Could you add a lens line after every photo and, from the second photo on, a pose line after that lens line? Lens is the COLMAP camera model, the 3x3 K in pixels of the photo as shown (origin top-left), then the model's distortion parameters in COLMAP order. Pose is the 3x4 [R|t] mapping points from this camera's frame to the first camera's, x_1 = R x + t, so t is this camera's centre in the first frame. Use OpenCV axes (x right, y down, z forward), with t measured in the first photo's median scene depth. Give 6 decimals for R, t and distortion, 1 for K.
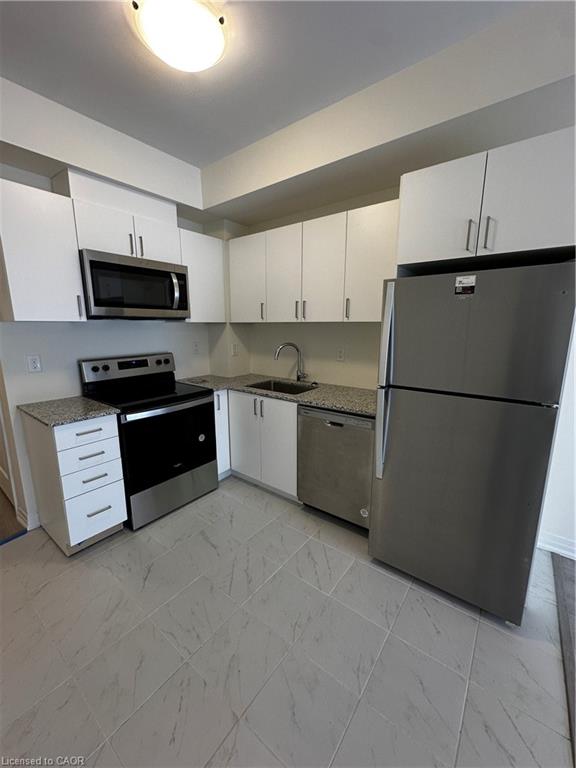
lens RADIAL K [[308.7, 0, 287.0], [0, 308.7, 384.0], [0, 0, 1]] dist [-0.002098, 0.000705]
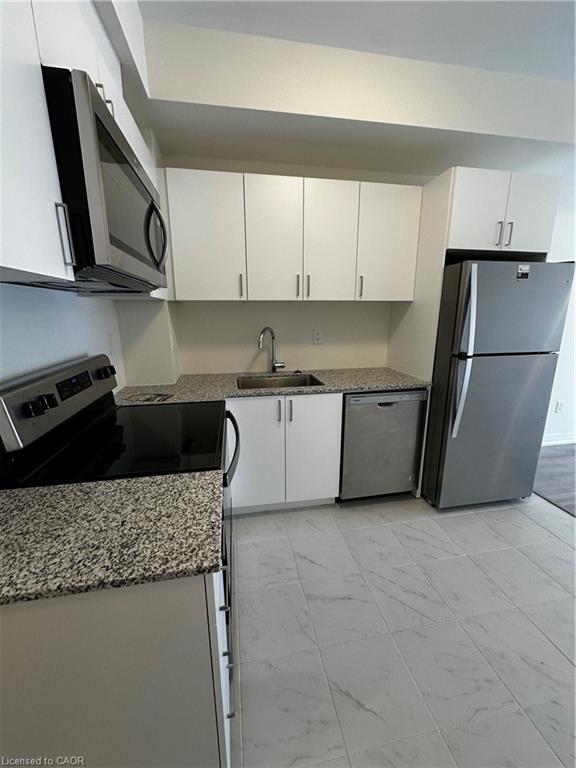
lens RADIAL K [[308.7, 0, 287.0], [0, 308.7, 384.0], [0, 0, 1]] dist [-0.002098, 0.000705]
pose [[0.668562, -0.174116, 0.722986, -0.693326], [0.145830, 0.984024, 0.102130, -0.074781], [-0.729218, 0.037153, 0.683272, 0.505233]]
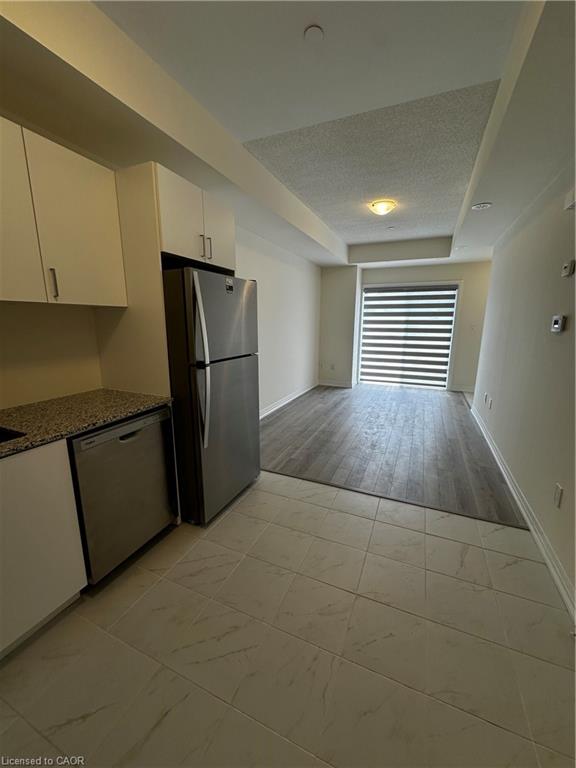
lens RADIAL K [[308.7, 0, 287.0], [0, 308.7, 384.0], [0, 0, 1]] dist [-0.002098, 0.000705]
pose [[-0.238585, -0.198357, 0.950648, -0.601983], [0.180641, 0.952768, 0.244135, -0.103681], [-0.954173, 0.229973, -0.191485, 0.672054]]
